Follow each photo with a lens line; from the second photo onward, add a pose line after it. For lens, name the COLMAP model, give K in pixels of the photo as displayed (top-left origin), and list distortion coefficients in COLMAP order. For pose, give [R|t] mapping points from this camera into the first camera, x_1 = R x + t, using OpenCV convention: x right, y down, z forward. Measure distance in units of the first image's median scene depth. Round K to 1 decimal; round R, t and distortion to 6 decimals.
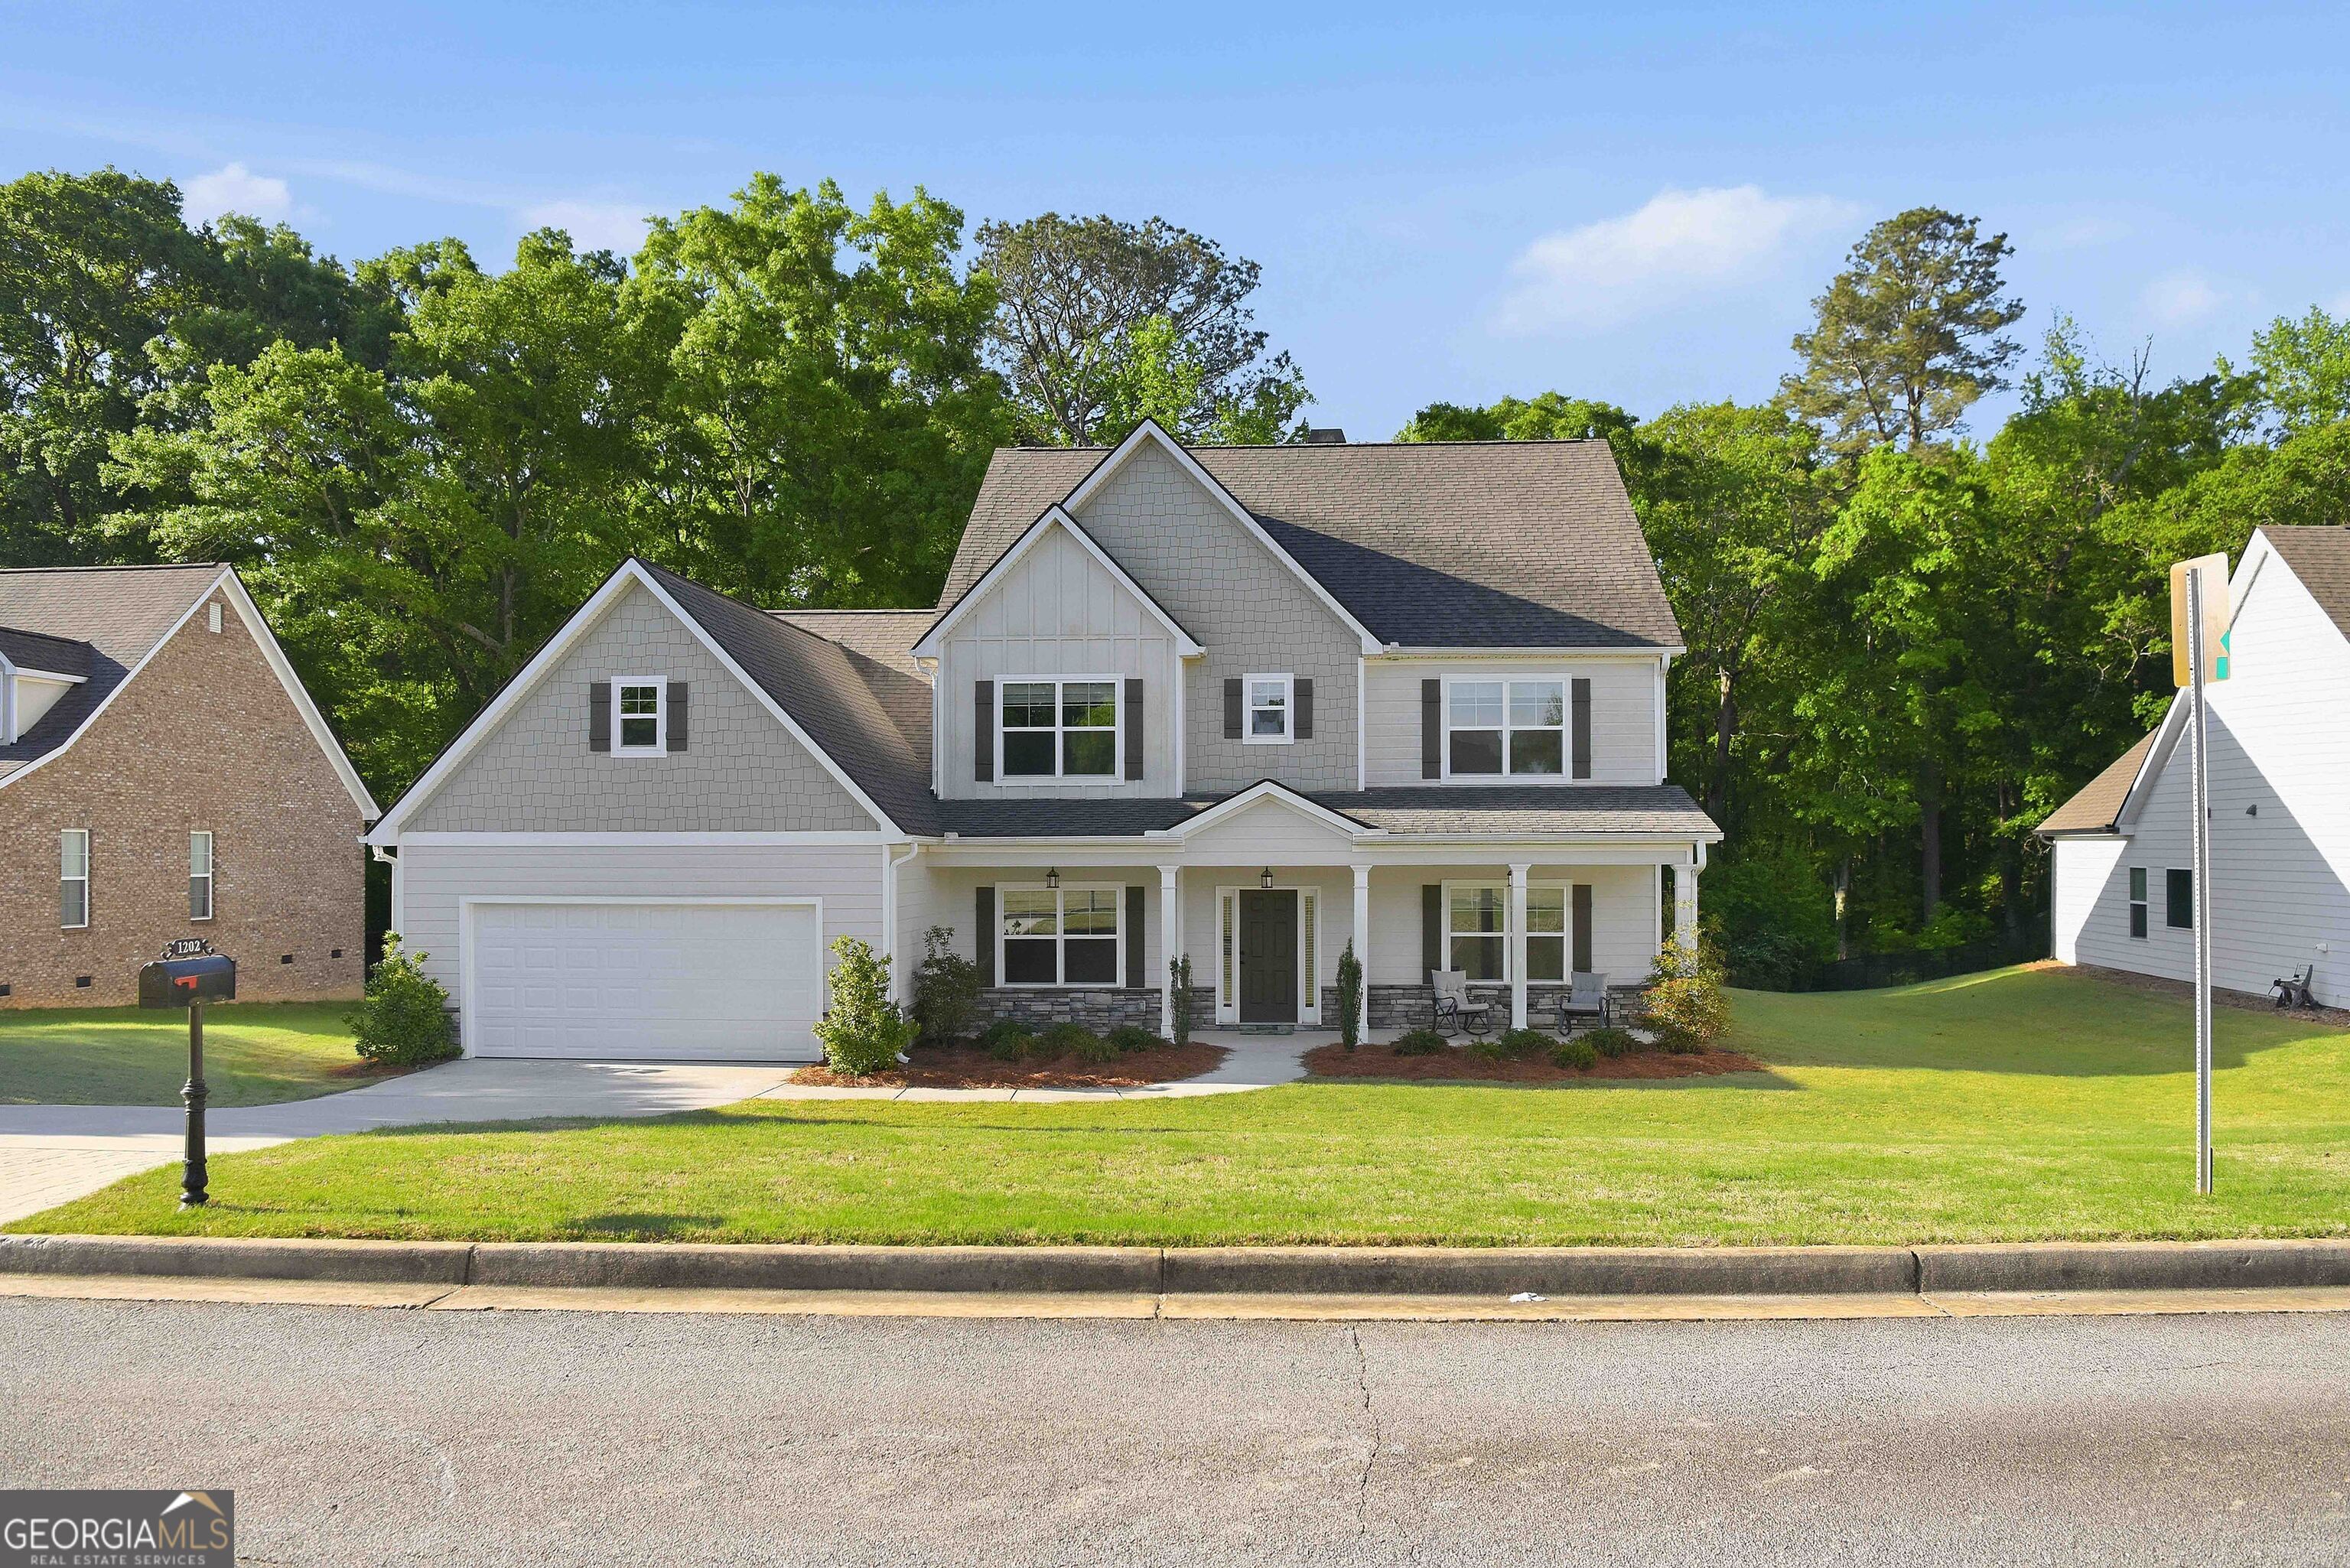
lens RADIAL K [[1671.6, 0, 1228.7], [0, 1671.6, 767.1], [0, 0, 1]] dist [-0.078076, 0.019344]
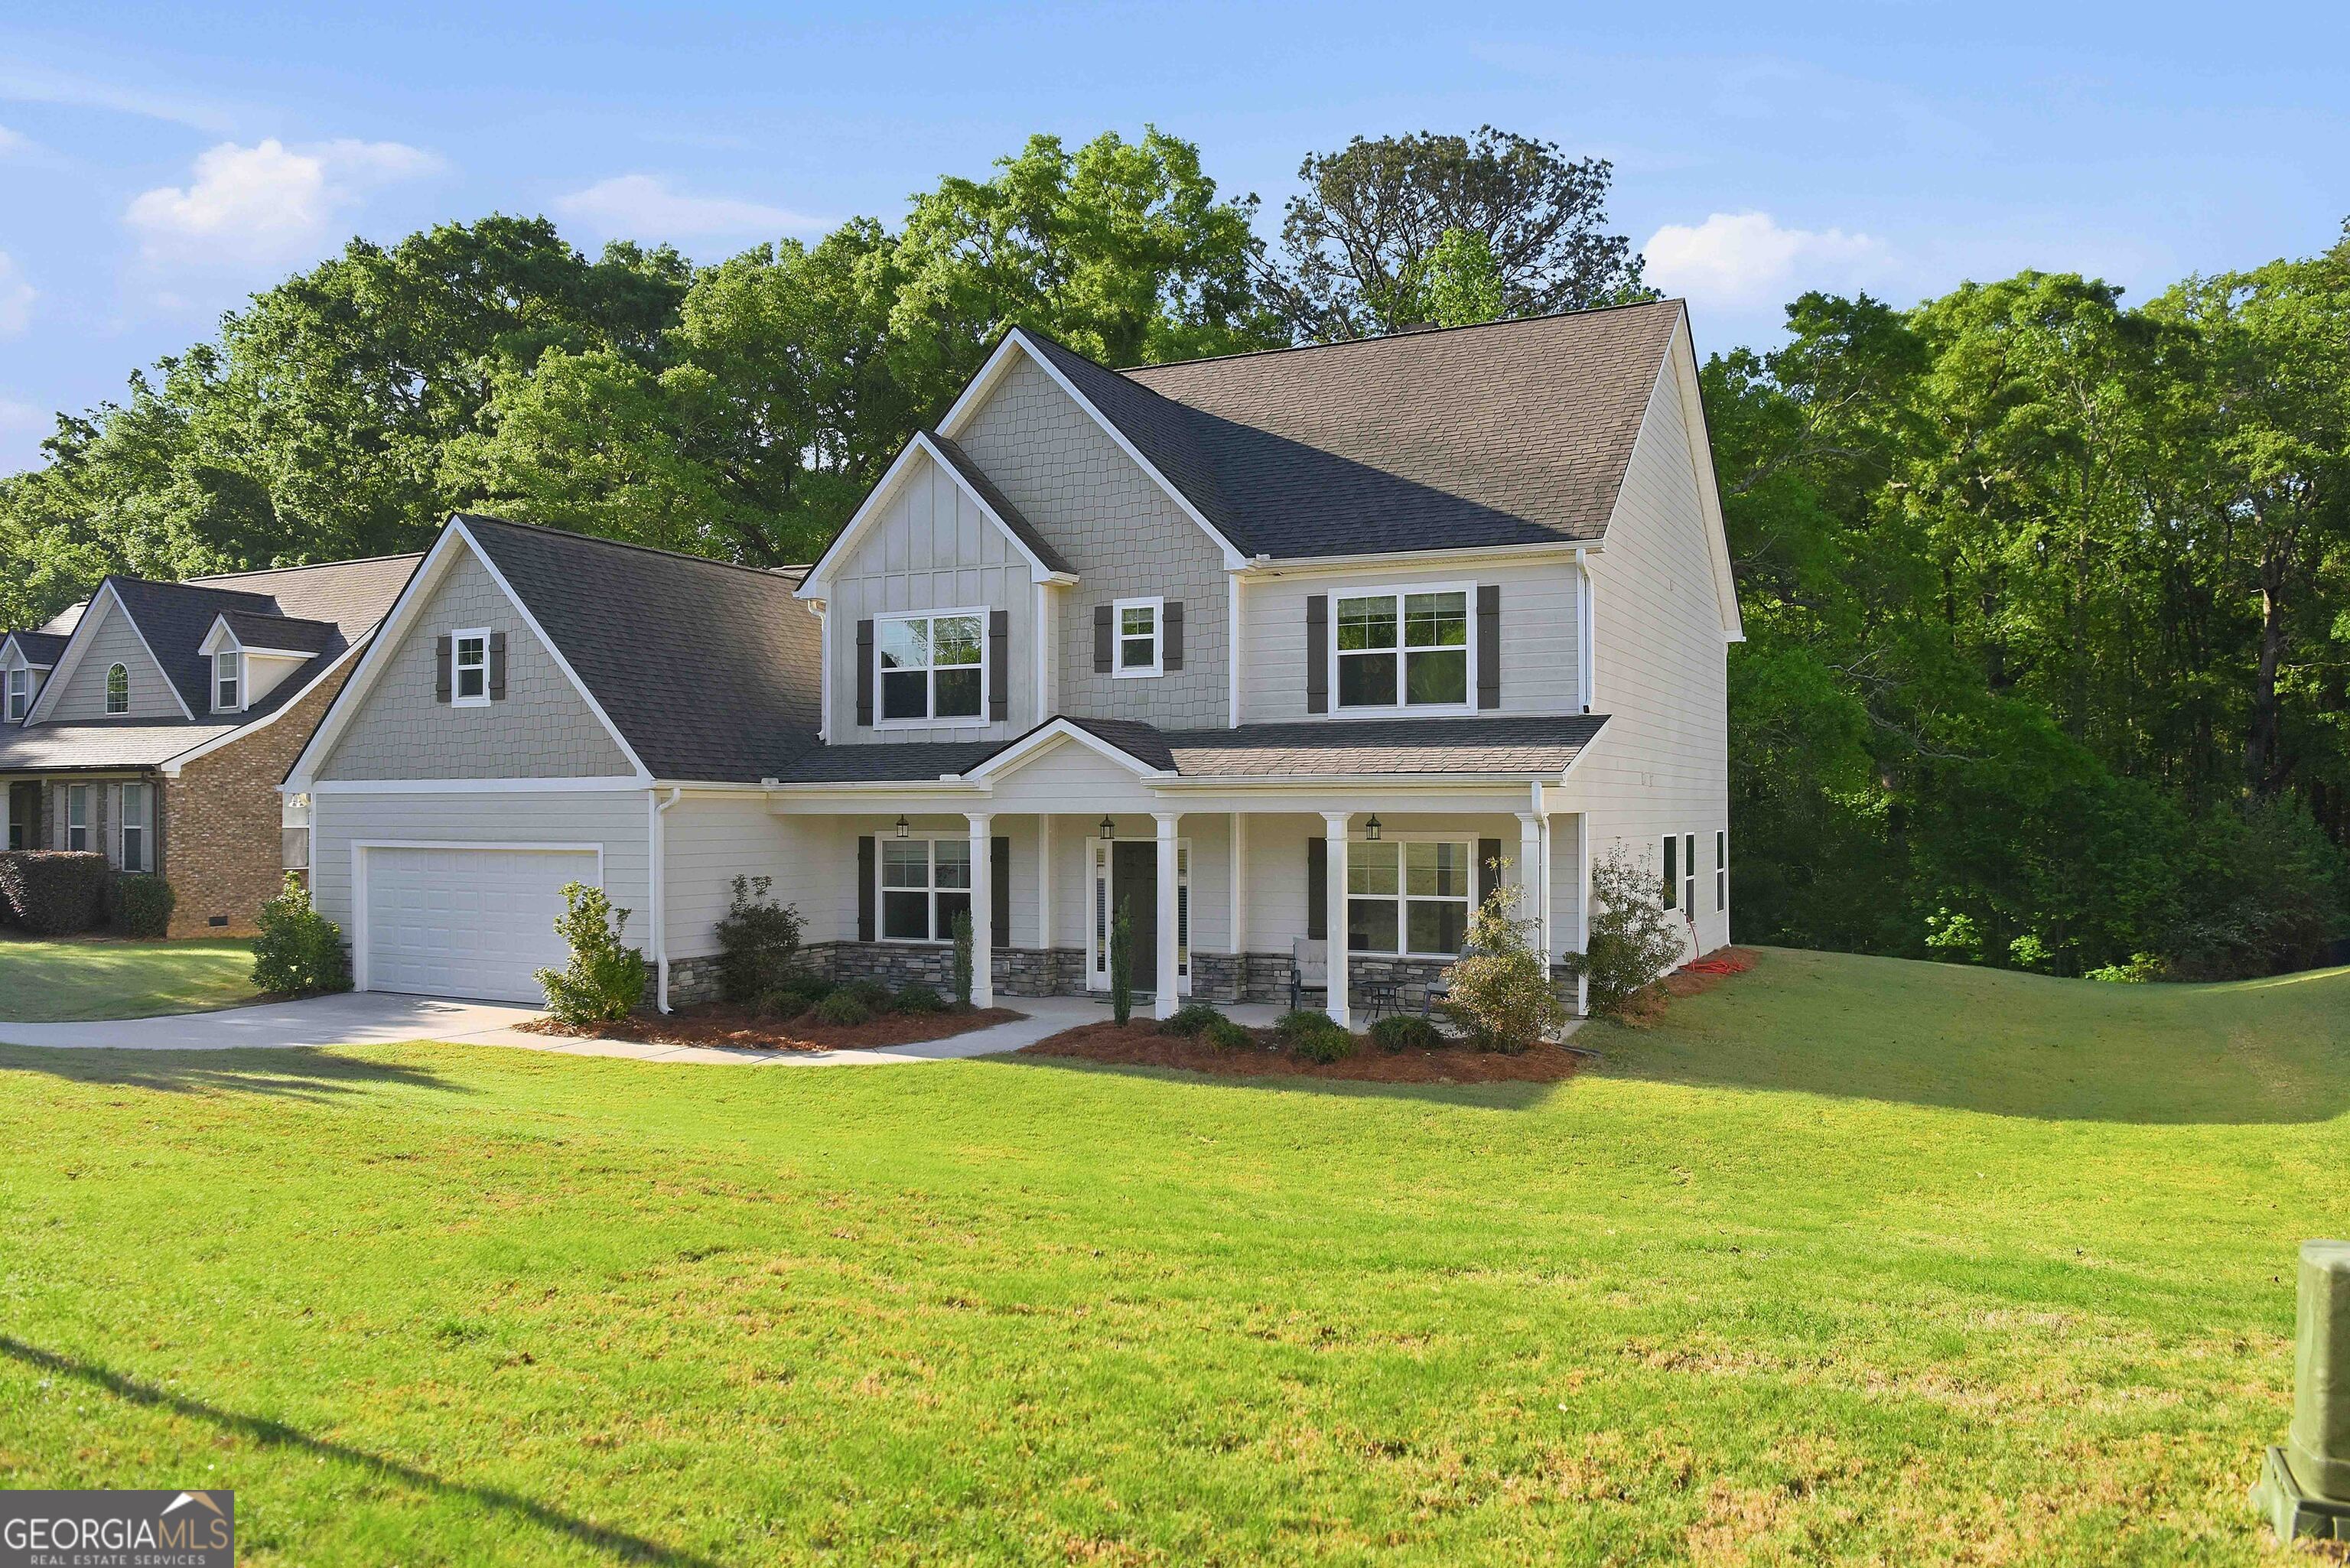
lens RADIAL K [[1671.6, 0, 1232.5], [0, 1671.6, 746.0], [0, 0, 1]] dist [-0.078076, 0.019344]
pose [[0.924082, -0.014067, -0.381936, 0.408416], [0.018068, 0.999813, 0.006892, 0.017280], [0.381767, -0.013270, 0.924163, 0.199684]]
